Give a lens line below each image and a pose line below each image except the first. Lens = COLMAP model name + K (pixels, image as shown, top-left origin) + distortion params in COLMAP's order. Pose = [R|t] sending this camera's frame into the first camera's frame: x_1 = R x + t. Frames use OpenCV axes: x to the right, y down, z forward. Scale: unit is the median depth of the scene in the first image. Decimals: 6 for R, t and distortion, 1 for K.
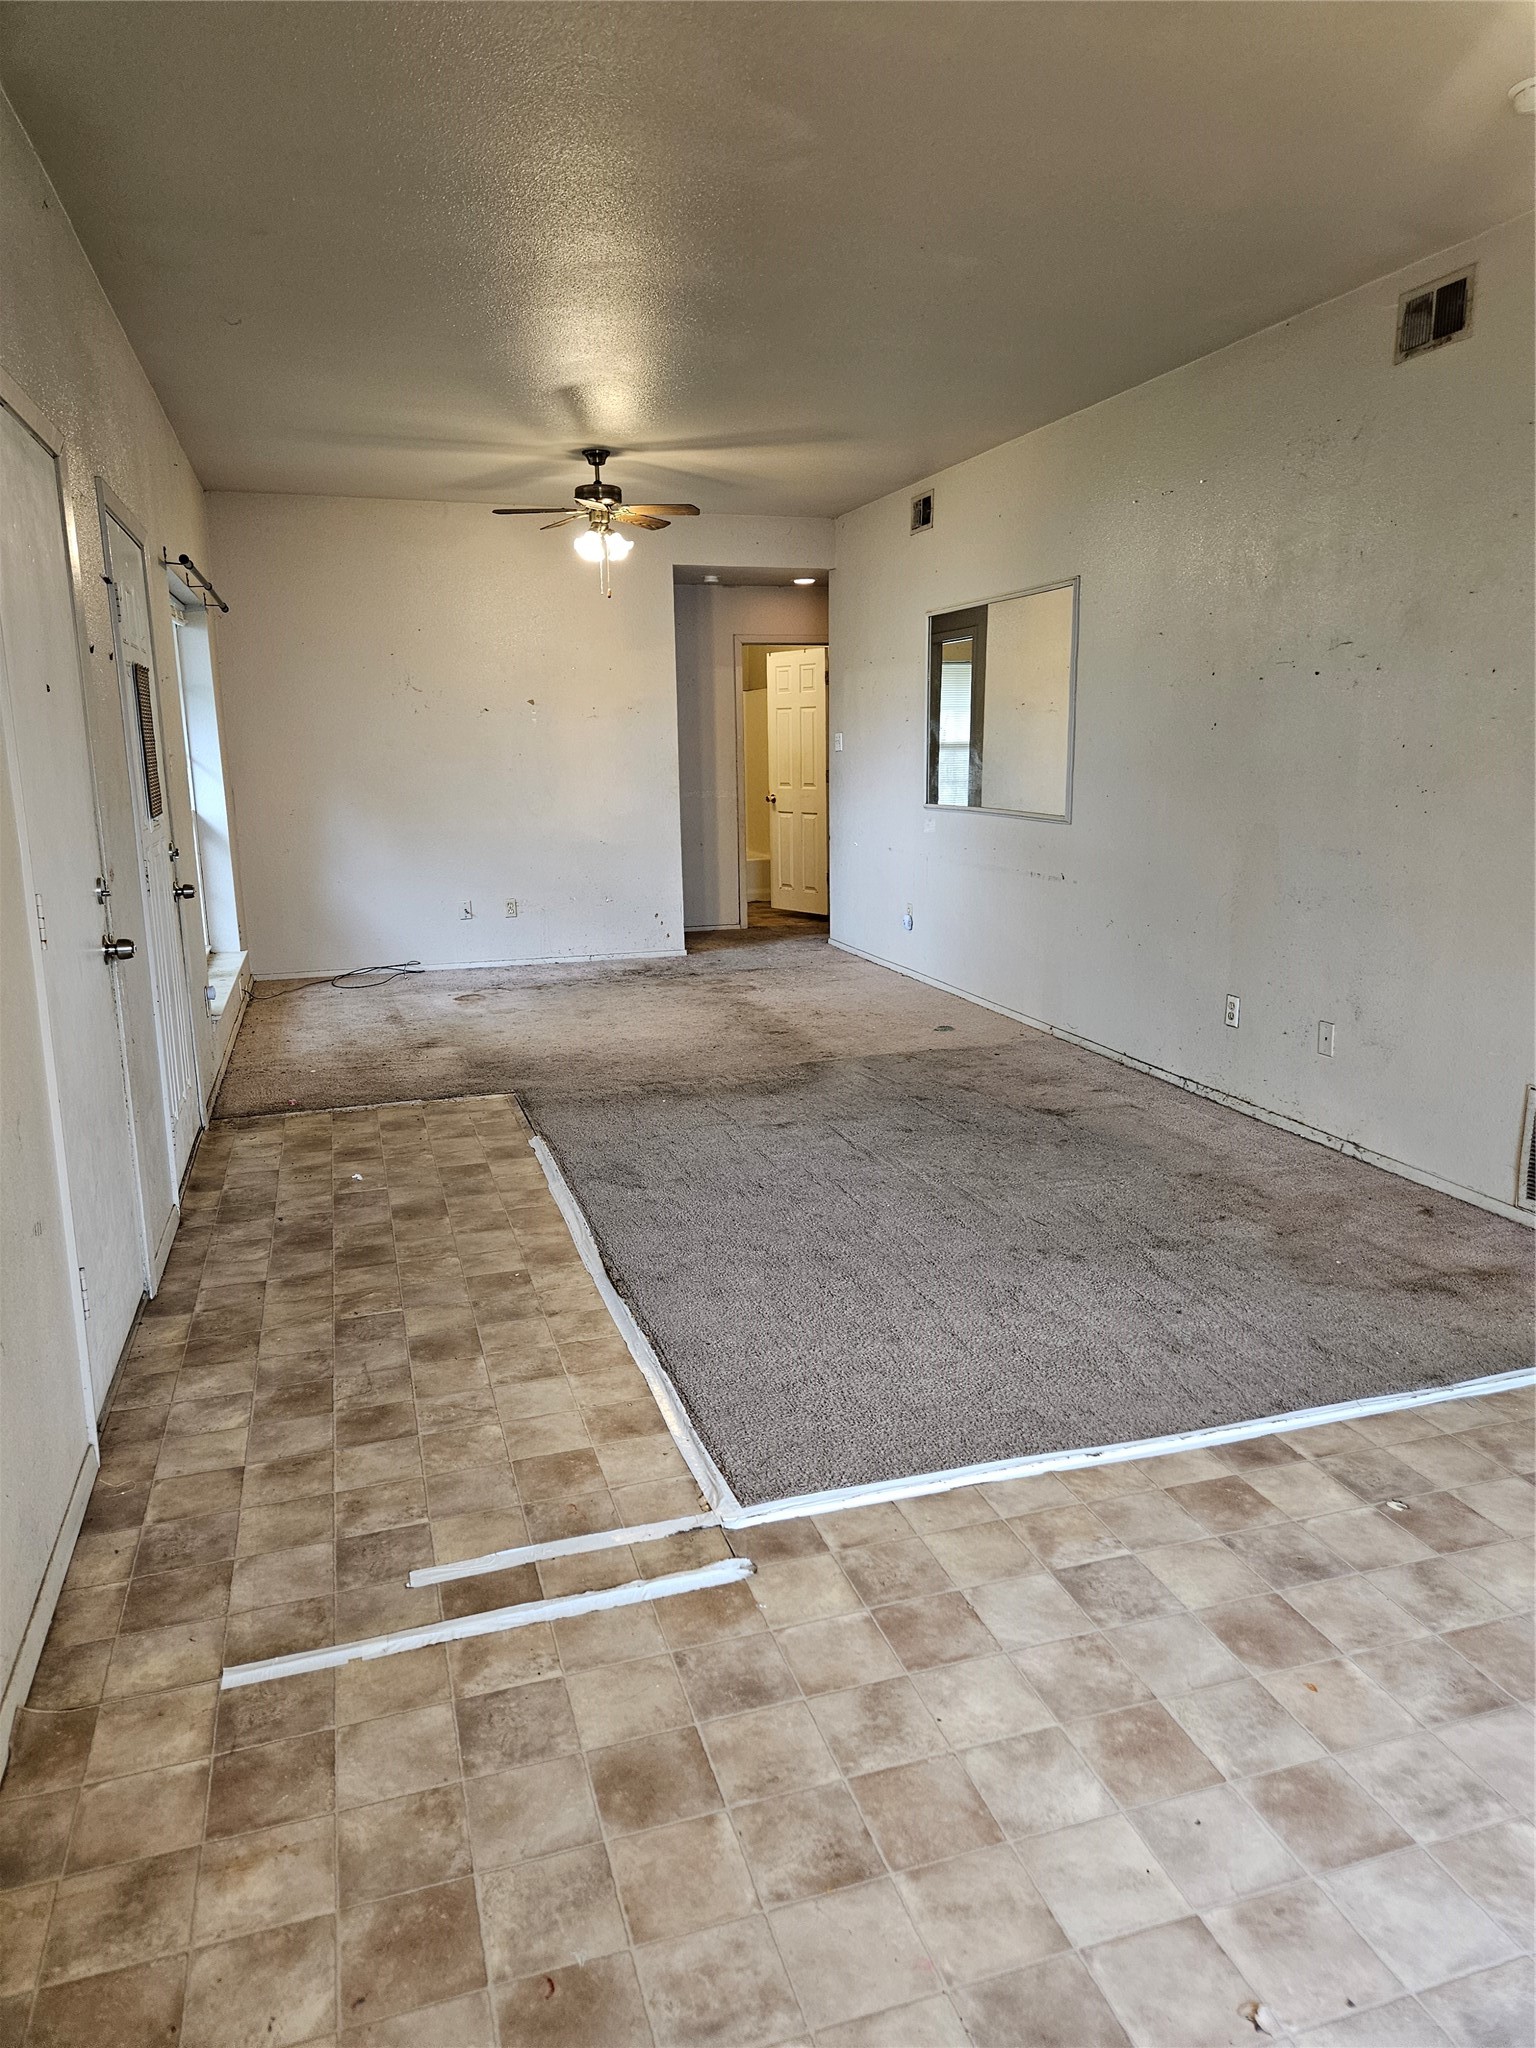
lens RADIAL K [[1363.9, 0, 763.2], [0, 1363.9, 1023.9], [0, 0, 1]] dist [0.036377, -0.016086]
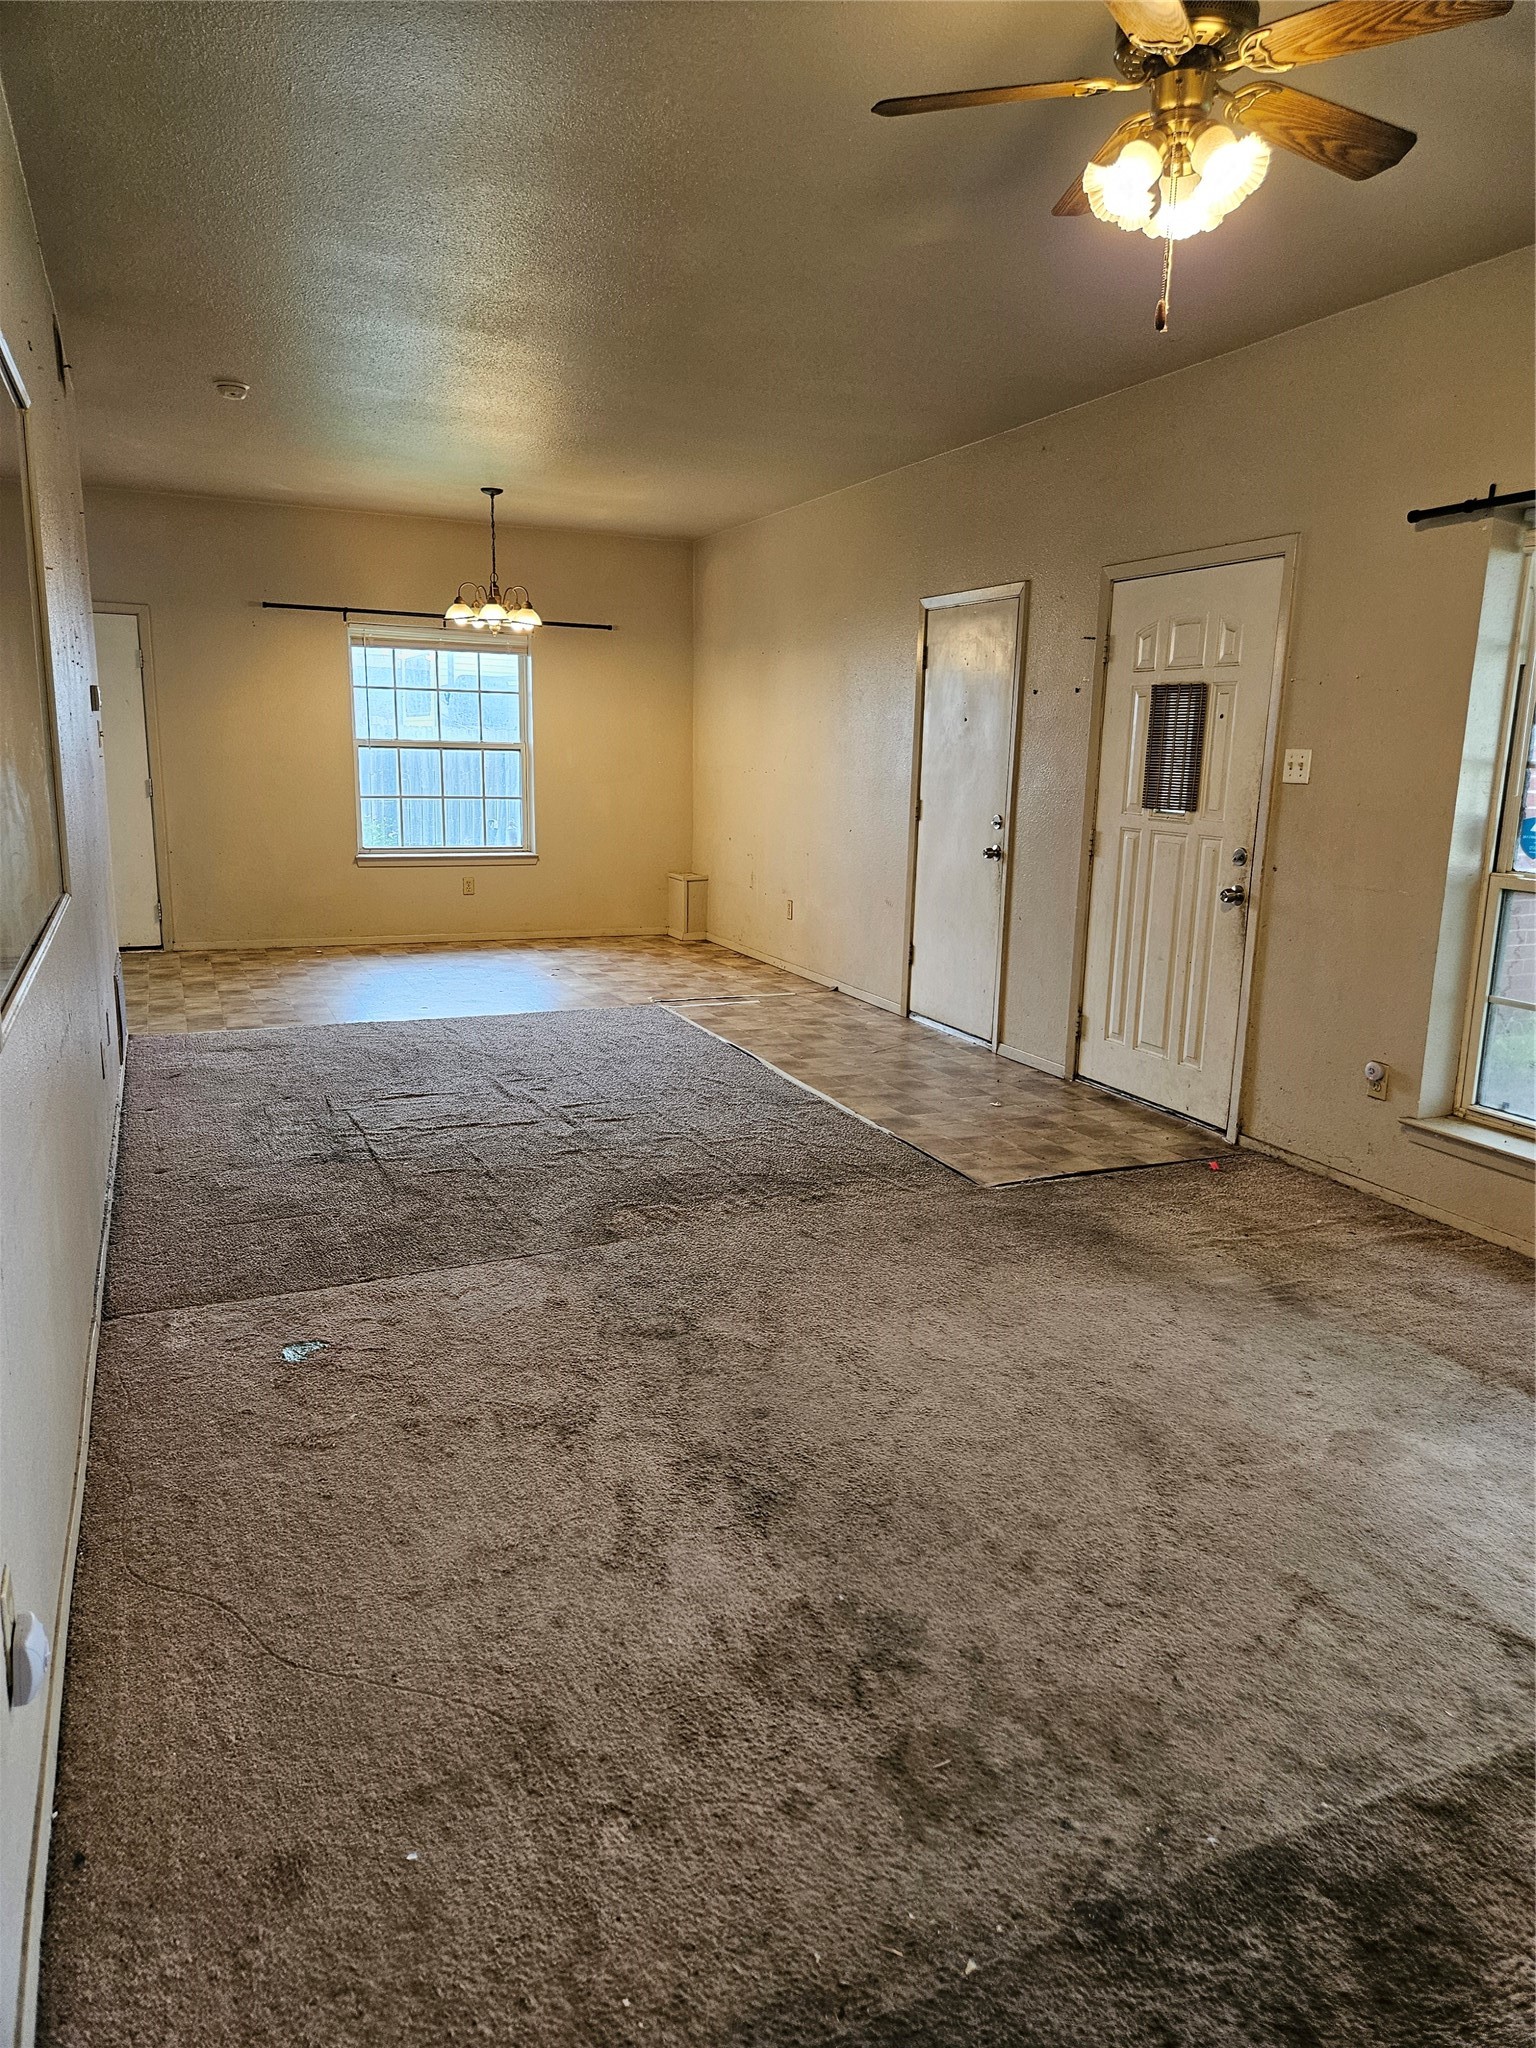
lens RADIAL K [[1363.9, 0, 776.5], [0, 1363.9, 1006.1], [0, 0, 1]] dist [0.036377, -0.016086]
pose [[-0.993825, 0.020978, -0.108957, 0.013668], [-0.026325, 0.909348, 0.415202, -0.408089], [0.107790, 0.415506, -0.903181, 1.876810]]
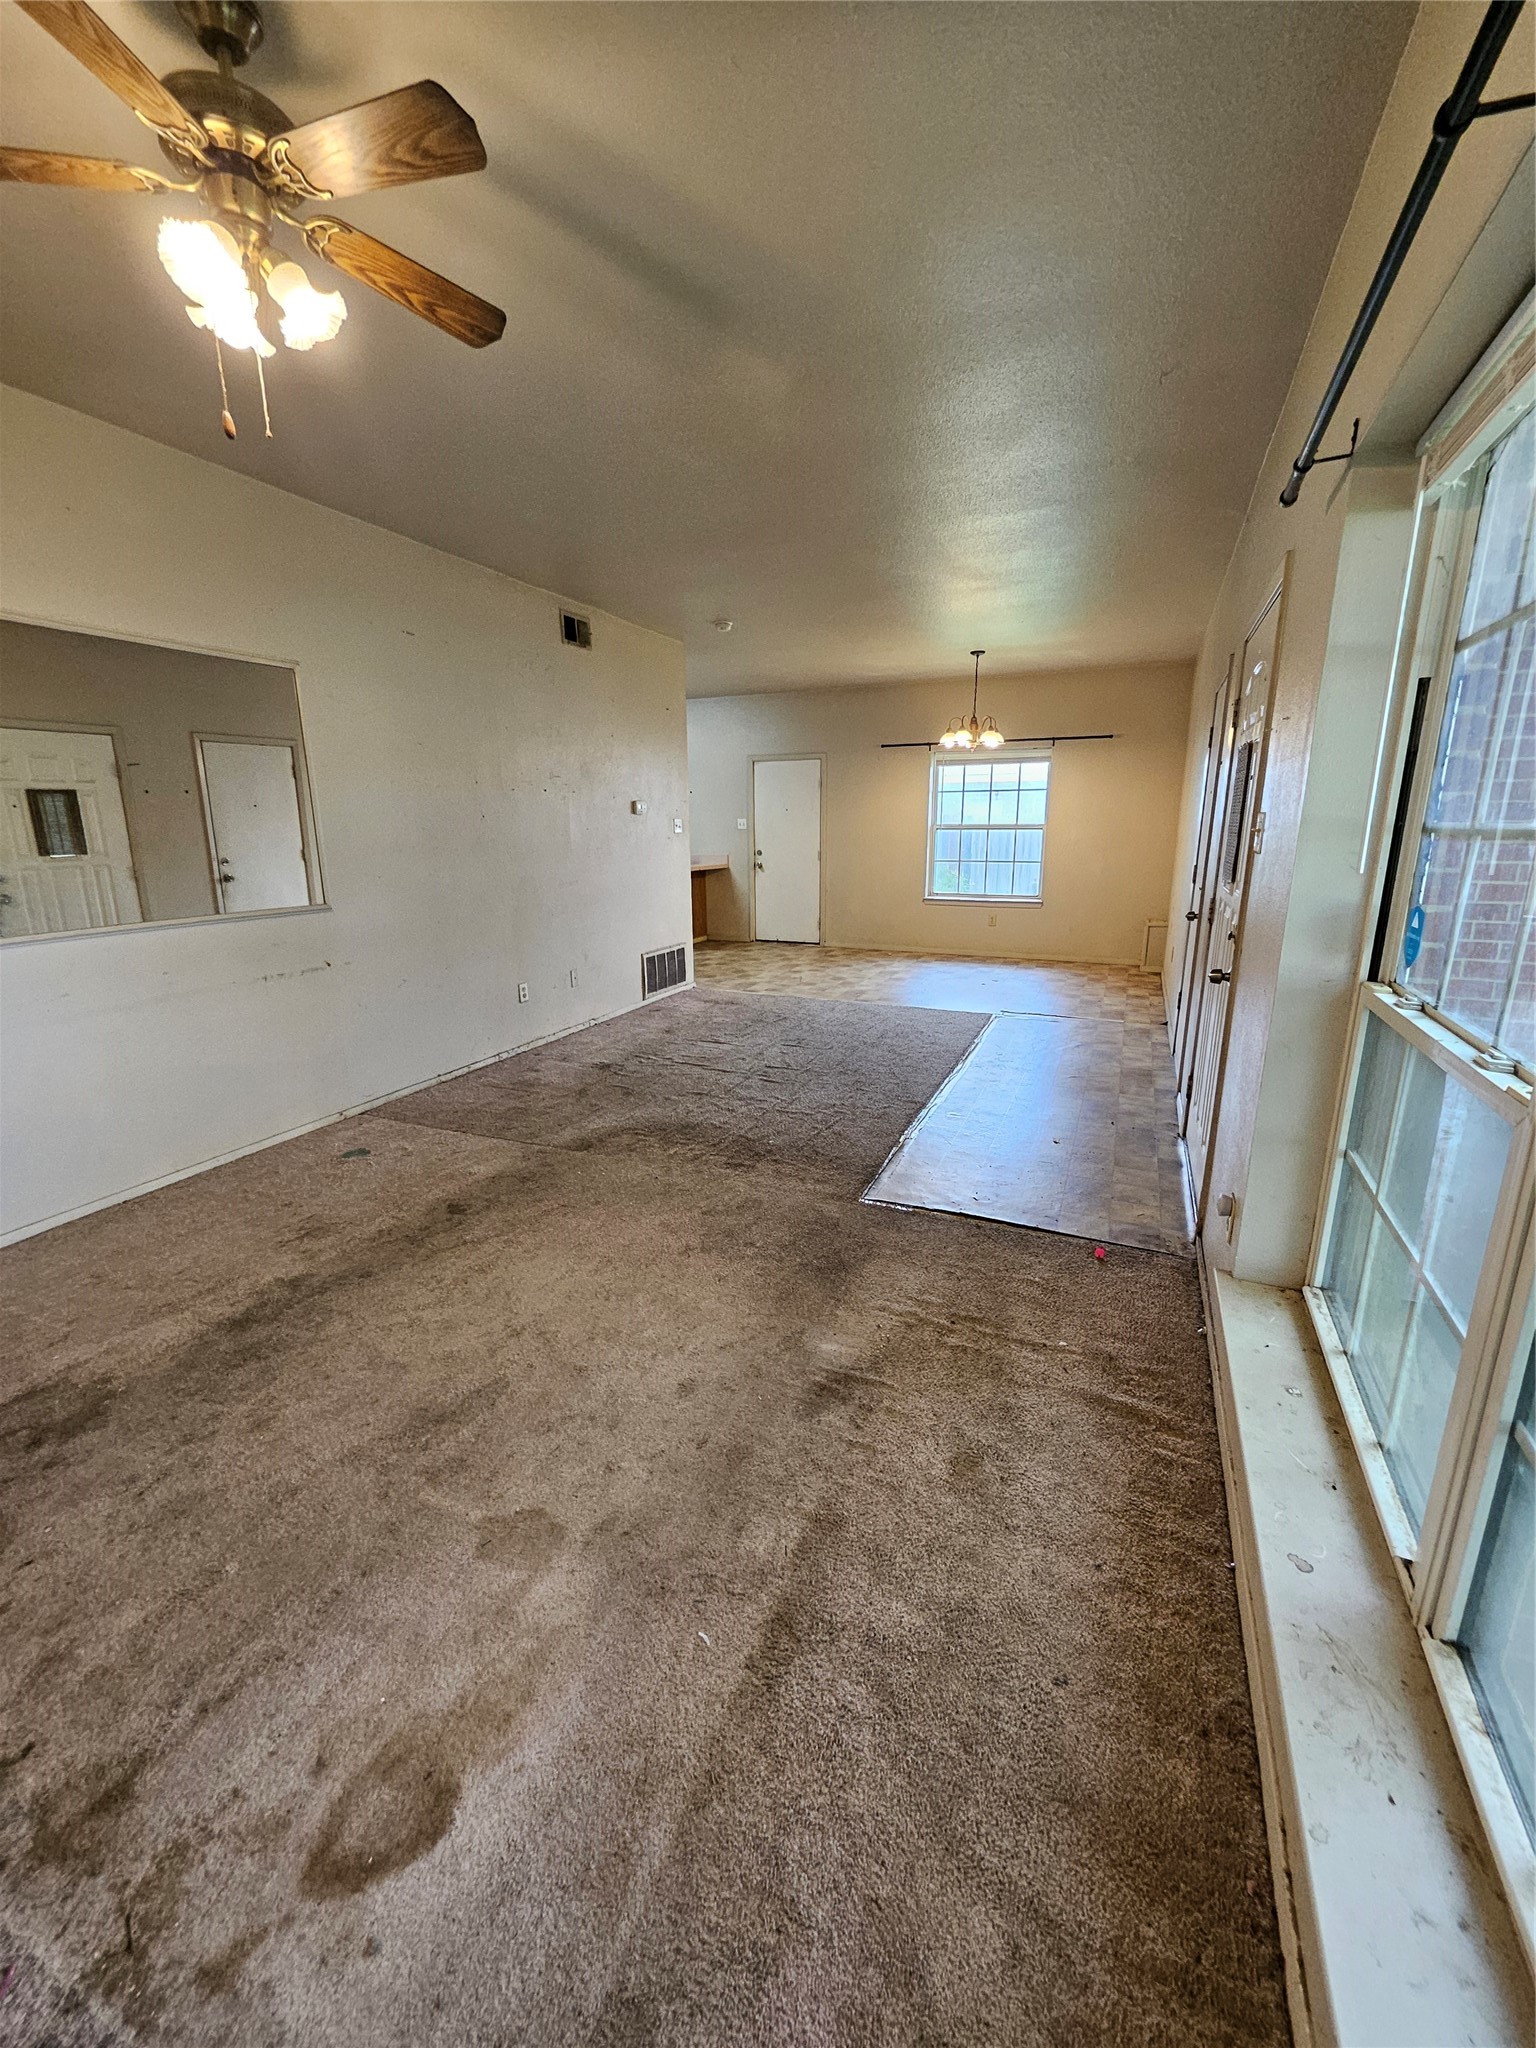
lens RADIAL K [[801.1, 0, 768.3], [0, 801.1, 1015.2], [0, 0, 1]] dist [-0.005387, 0.002954]
pose [[-0.754194, -0.127575, 0.644140, -0.536708], [0.177180, 0.905027, 0.386696, -0.312977], [-0.632296, 0.405772, -0.659962, 1.533853]]
